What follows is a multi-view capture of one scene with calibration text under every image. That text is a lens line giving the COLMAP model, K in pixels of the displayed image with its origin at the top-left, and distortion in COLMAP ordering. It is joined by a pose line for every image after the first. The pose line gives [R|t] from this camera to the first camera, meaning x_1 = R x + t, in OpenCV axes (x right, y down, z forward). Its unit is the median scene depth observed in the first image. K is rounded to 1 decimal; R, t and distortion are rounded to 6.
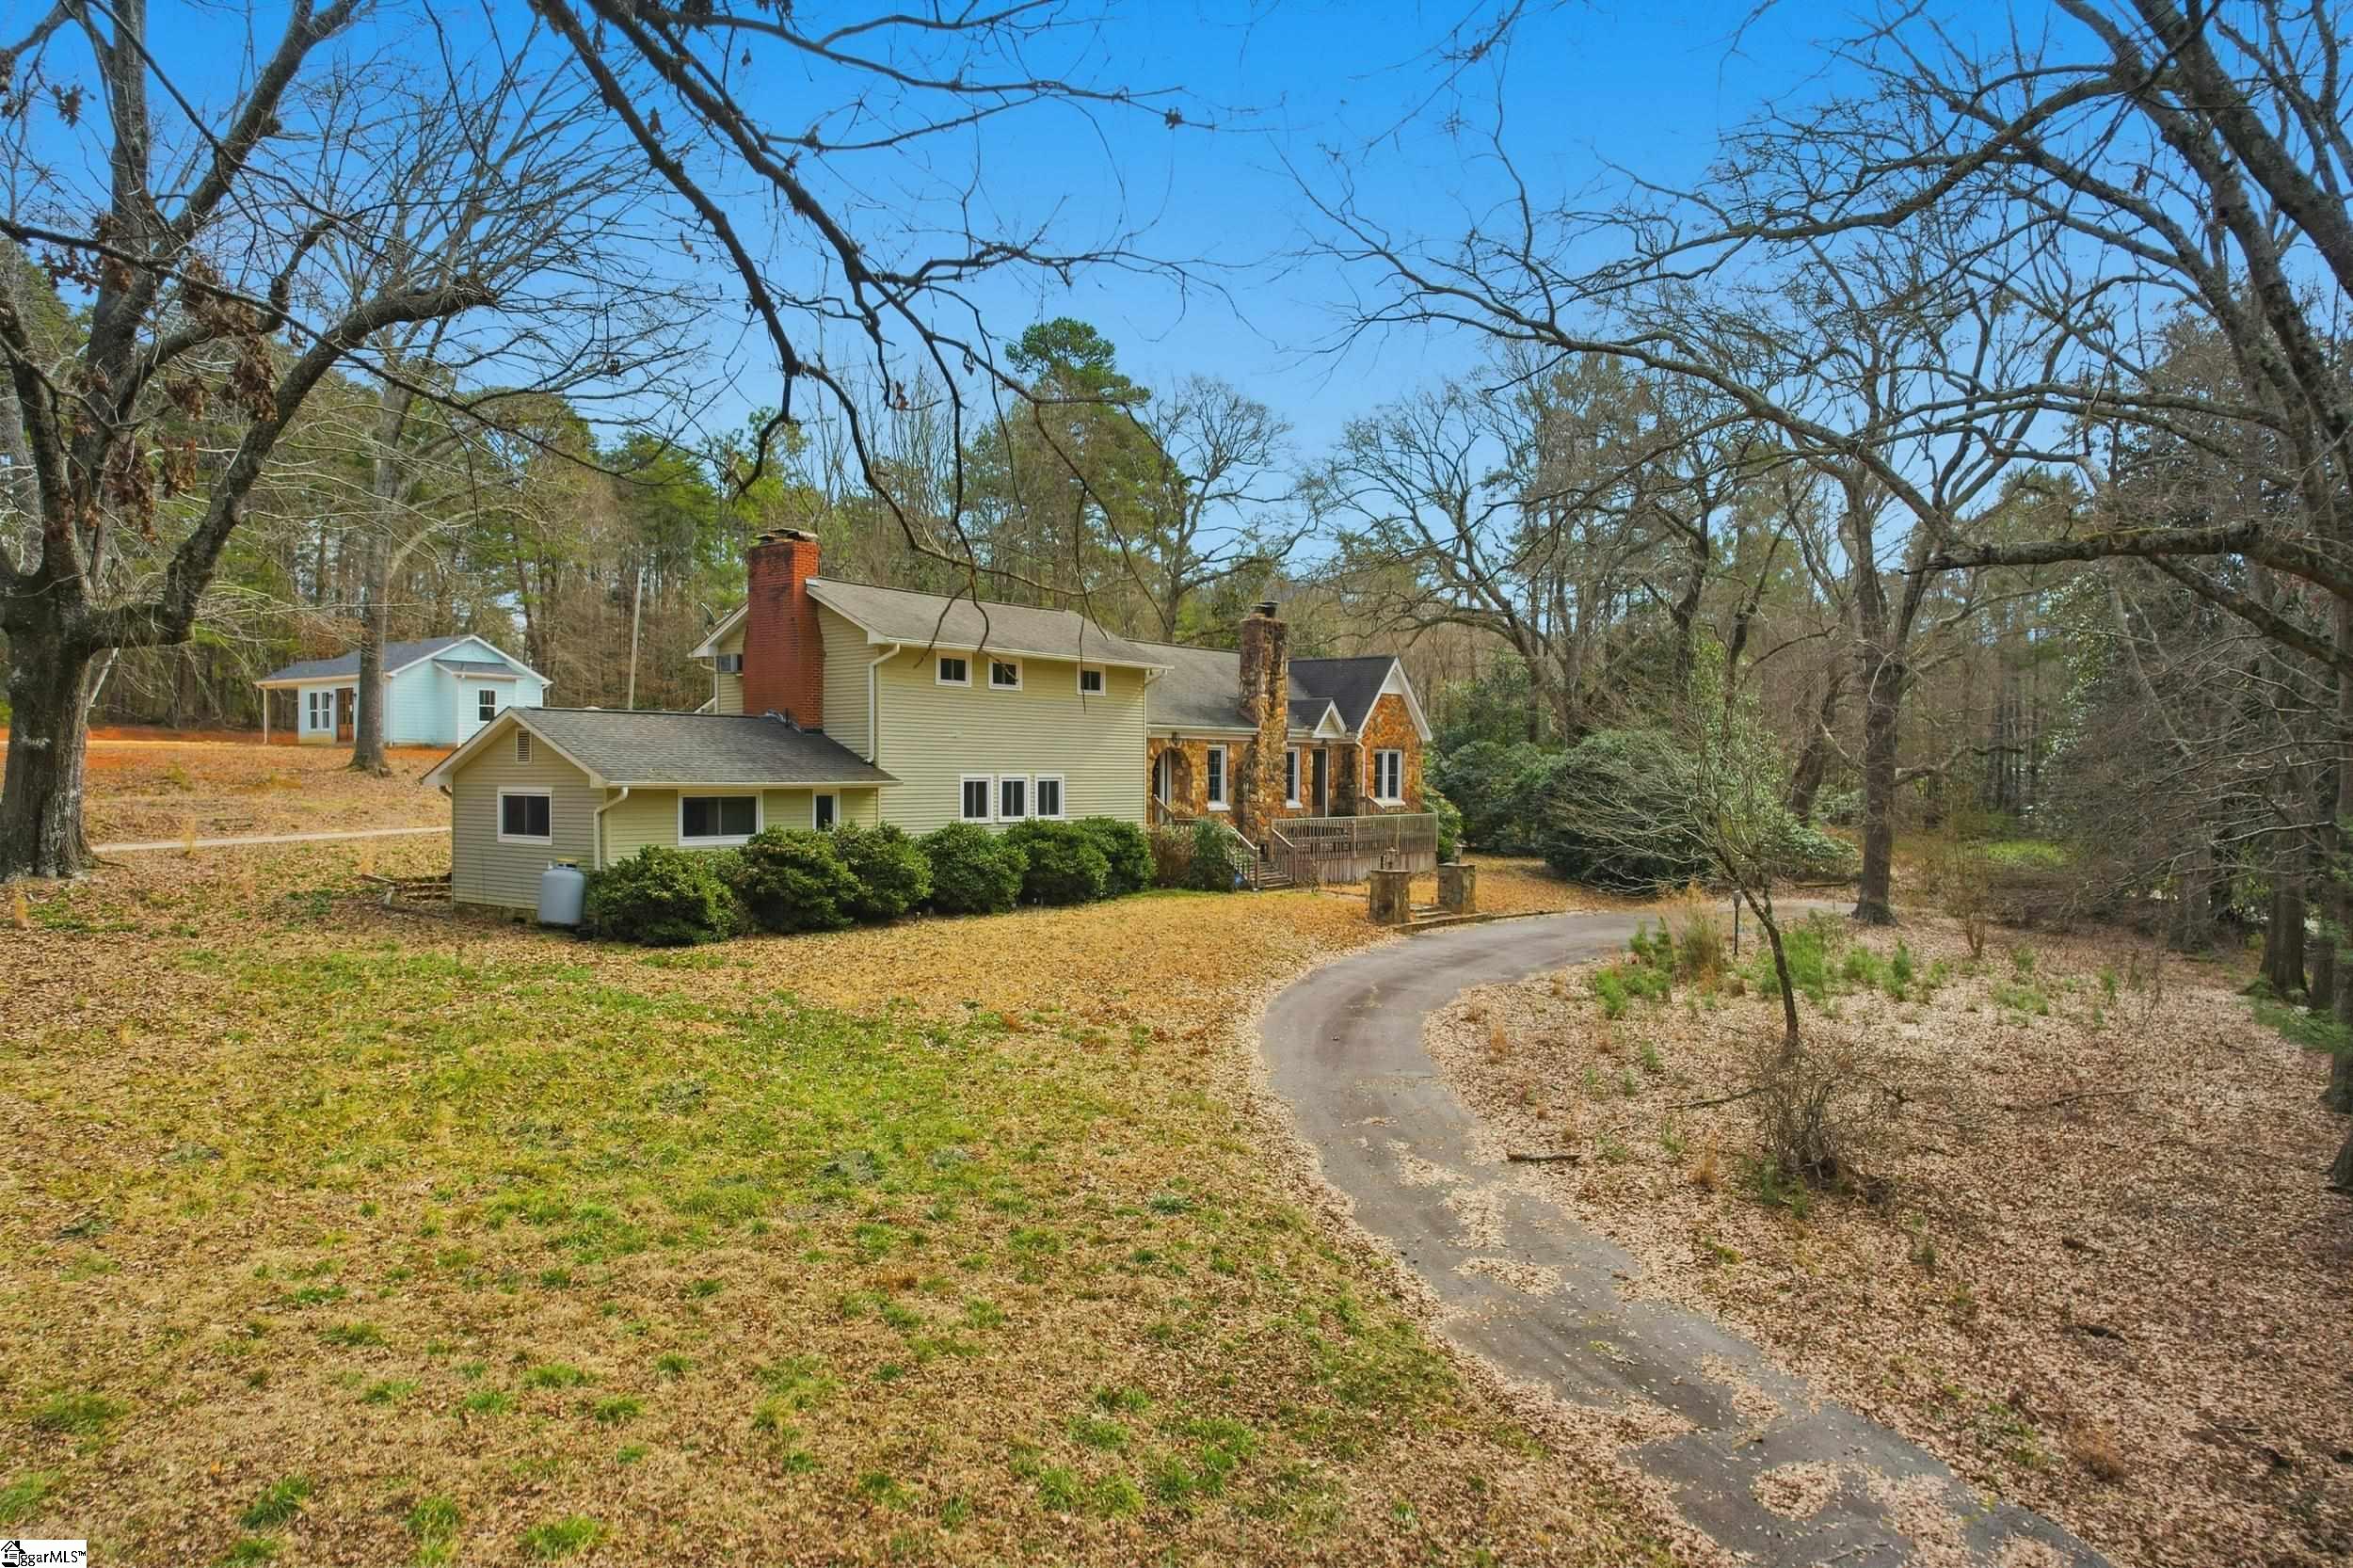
lens RADIAL K [[1480.5, 0, 1176.5], [0, 1480.5, 784.0], [0, 0, 1]] dist [-0.046985, 0.000424]
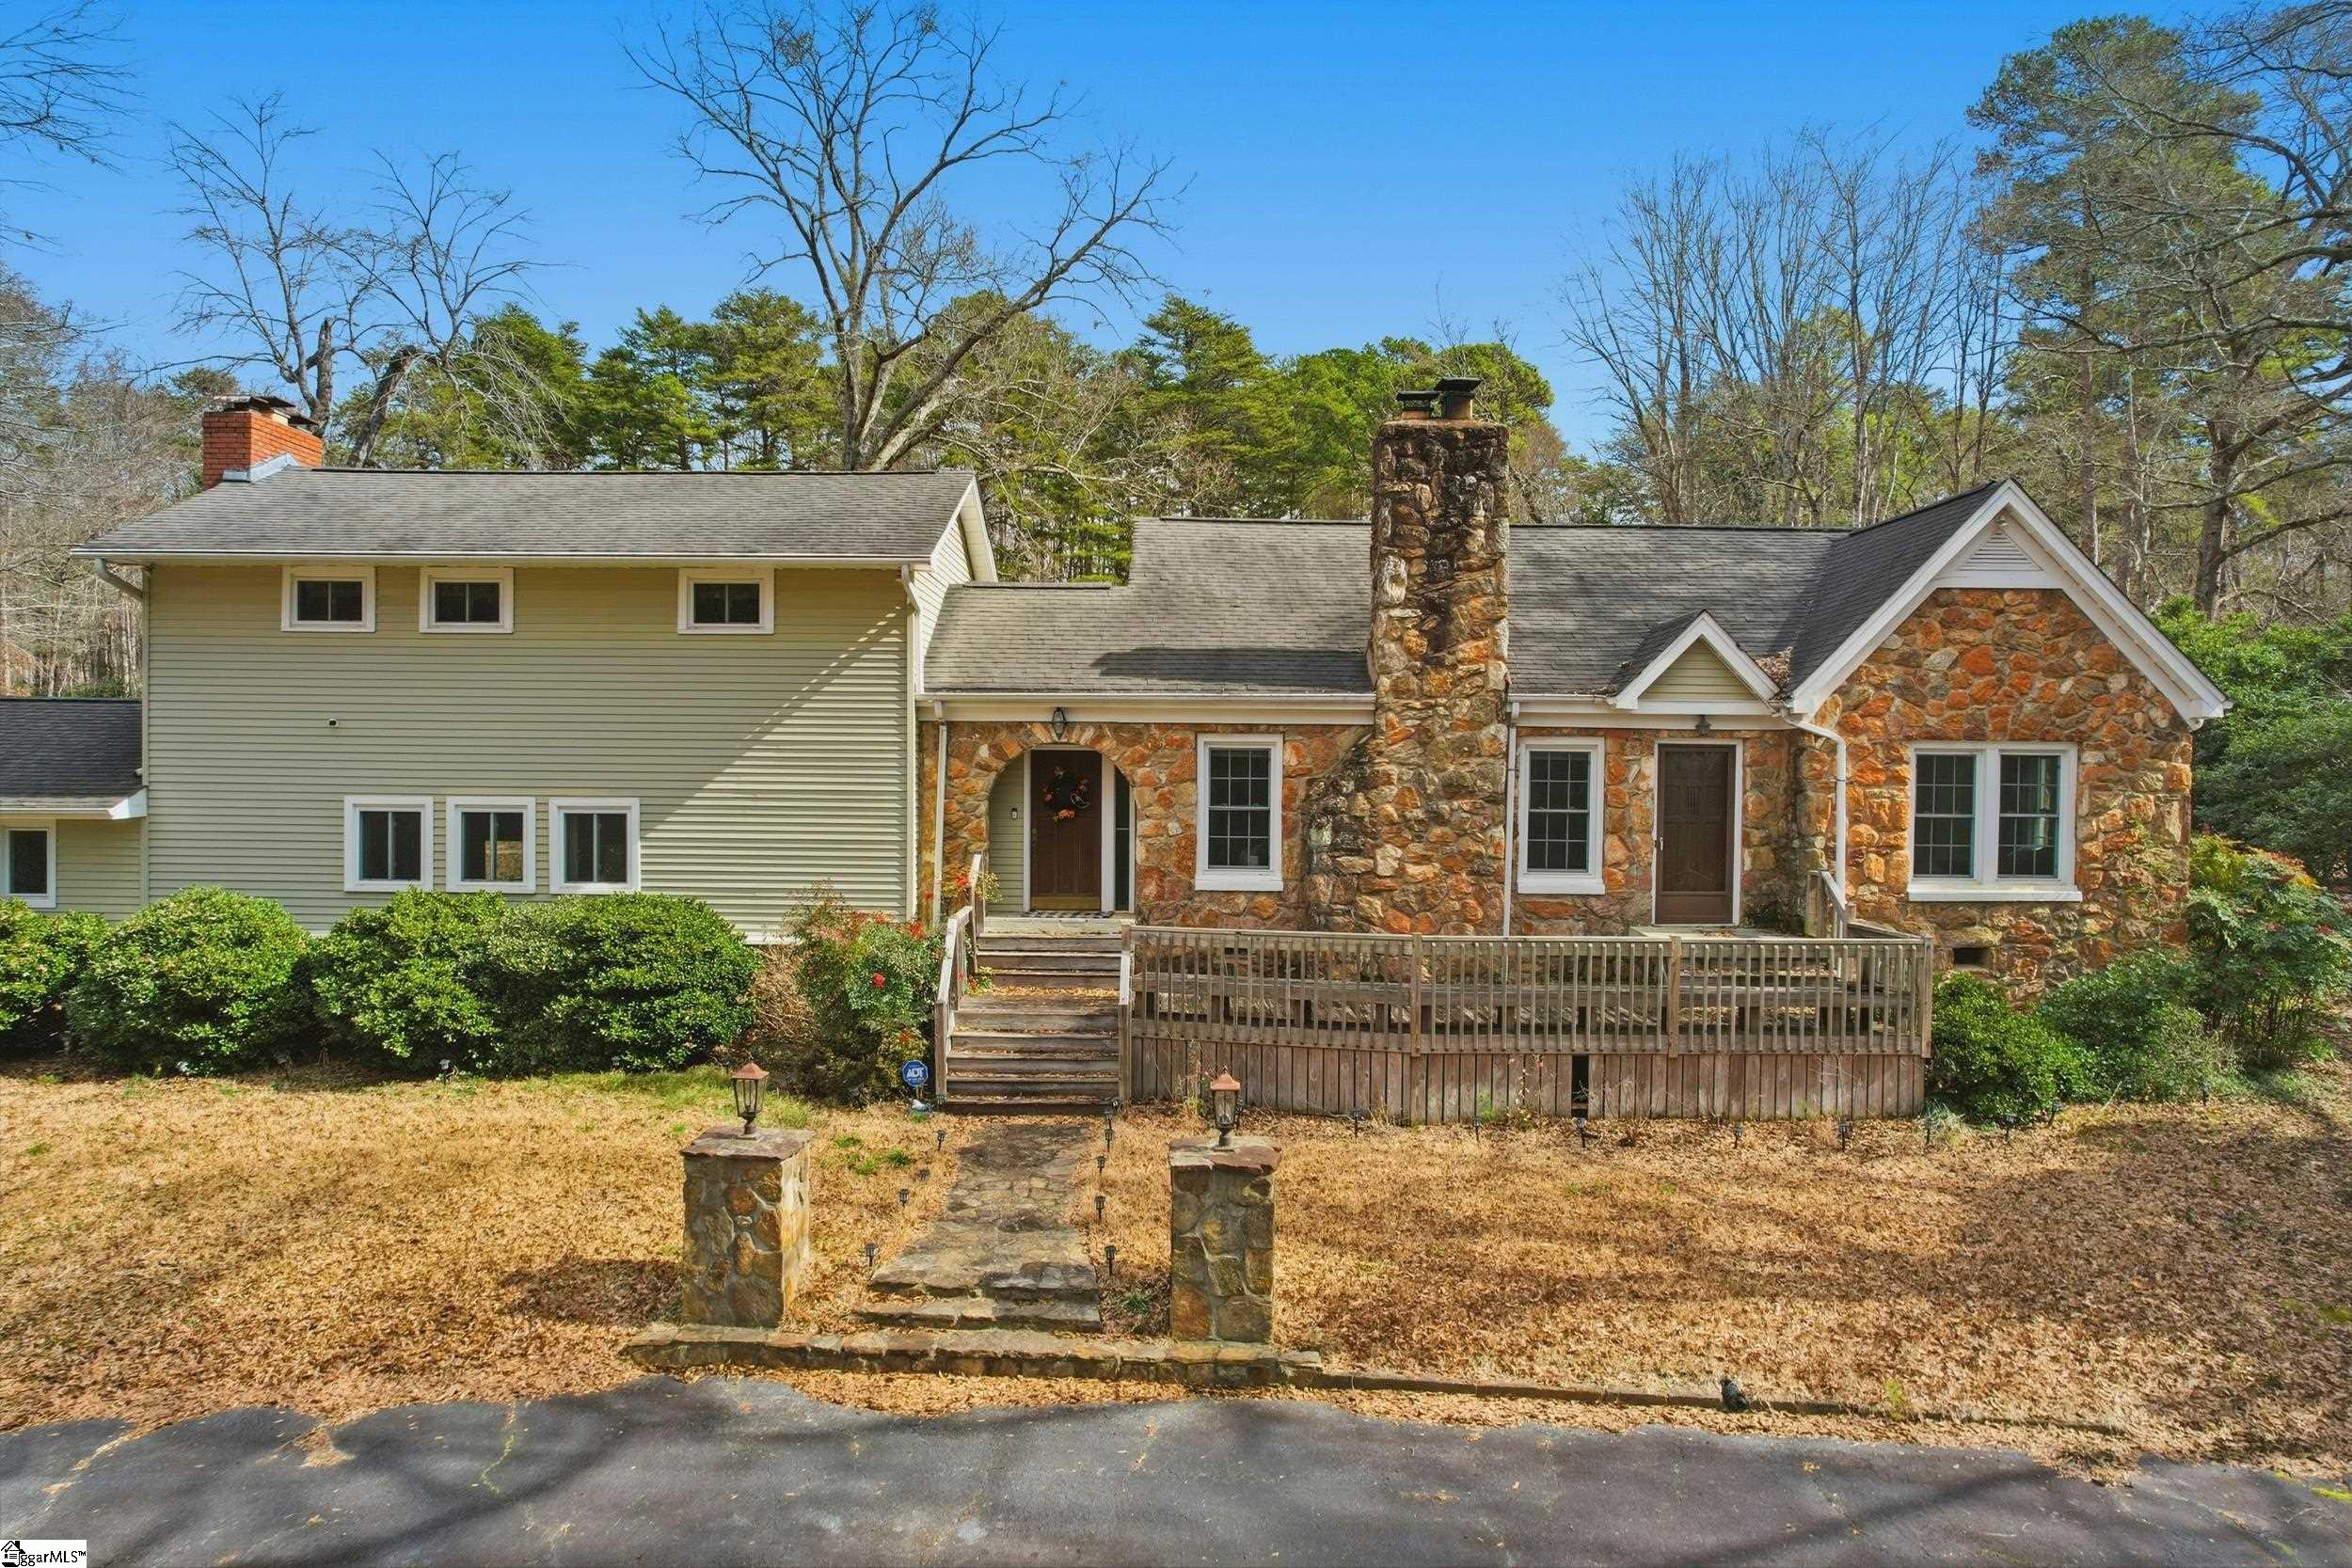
lens RADIAL K [[1479.7, 0, 1176.0], [0, 1479.7, 784.0], [0, 0, 1]] dist [-0.046985, 0.000424]
pose [[0.600286, 0.013917, -0.799664, 0.343065], [-0.015217, 0.999866, 0.005978, -0.014442], [0.799640, 0.008580, 0.600418, 0.707565]]
